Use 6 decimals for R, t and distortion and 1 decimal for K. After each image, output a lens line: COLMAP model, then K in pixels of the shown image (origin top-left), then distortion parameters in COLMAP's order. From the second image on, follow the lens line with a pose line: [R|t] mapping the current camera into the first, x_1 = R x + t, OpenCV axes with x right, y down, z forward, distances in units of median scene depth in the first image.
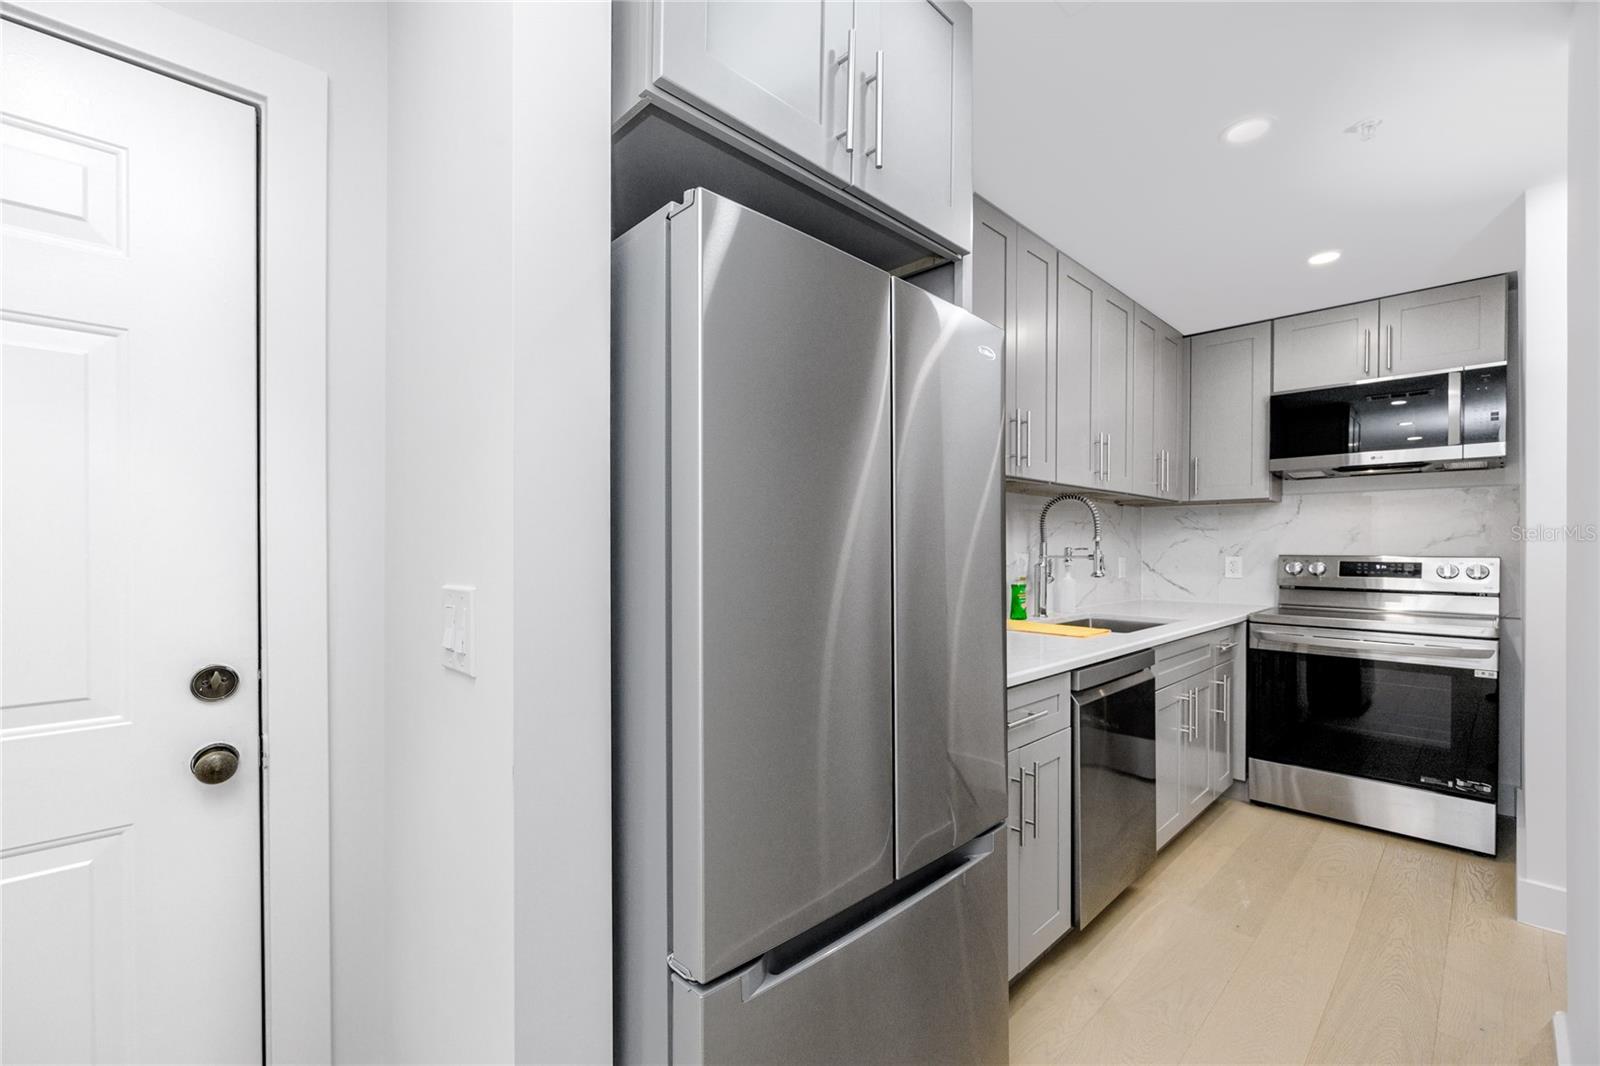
lens RADIAL K [[656.1, 0, 707.8], [0, 656.1, 549.7], [0, 0, 1]] dist [0.000833, 0.000089]
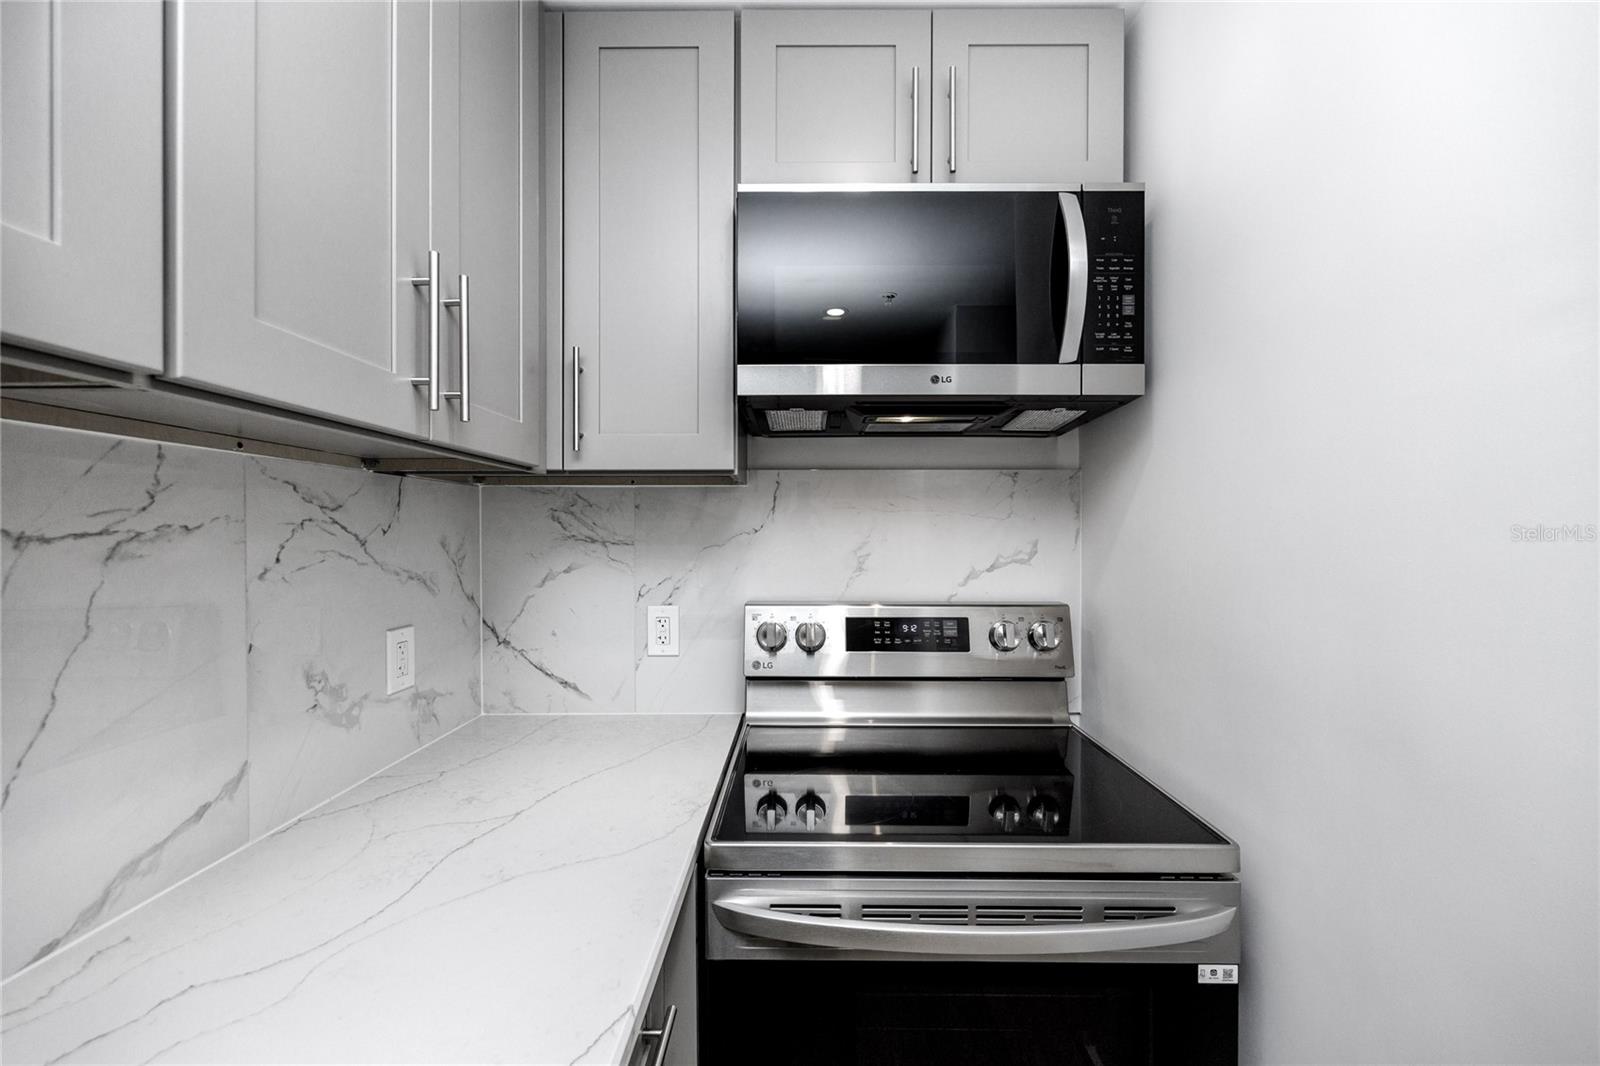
lens RADIAL K [[676.5, 0, 800.0], [0, 676.5, 533.0], [0, 0, 1]] dist [-0.000761, -0.000030]
pose [[0.644862, -0.005253, 0.764281, 0.630415], [0.006593, 0.999977, 0.001310, -0.046140], [-0.764271, 0.004194, 0.644882, 0.782121]]
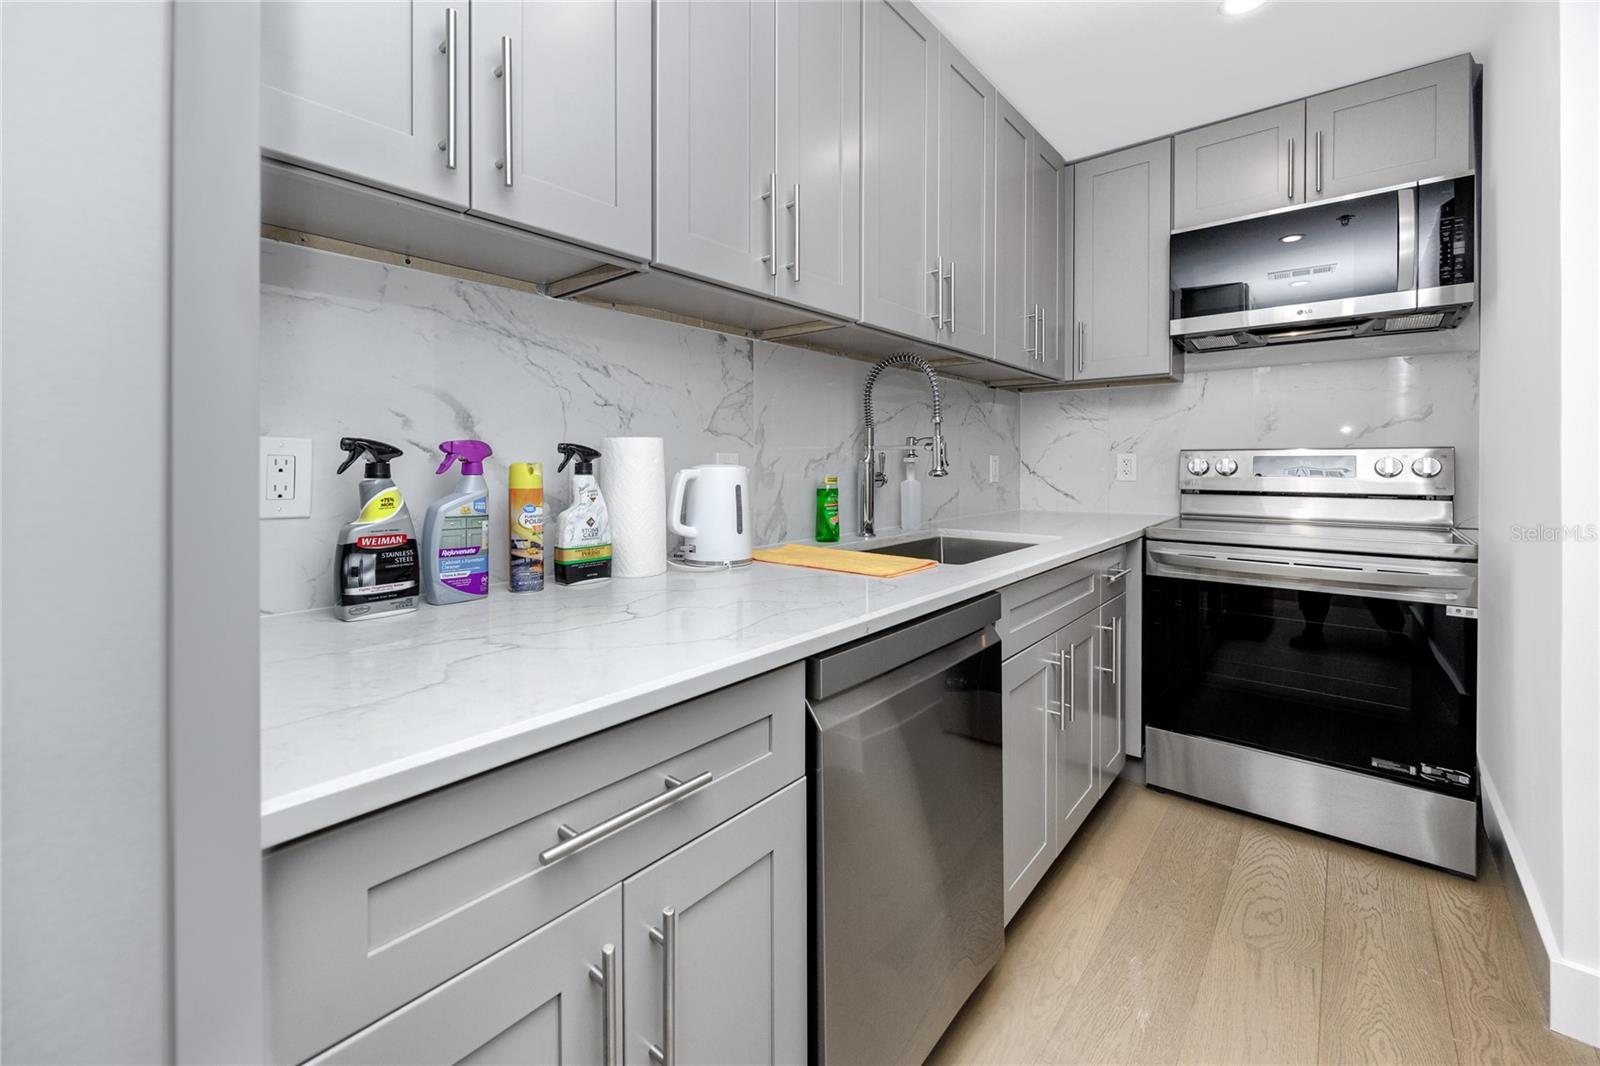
lens RADIAL K [[657.7, 0, 718.9], [0, 657.7, 465.9], [0, 0, 1]] dist [-0.000698, -0.000140]
pose [[0.993228, -0.003644, 0.116120, 0.278440], [0.003496, 0.999993, 0.001482, 0.027543], [-0.116125, -0.001066, 0.993234, 0.340730]]
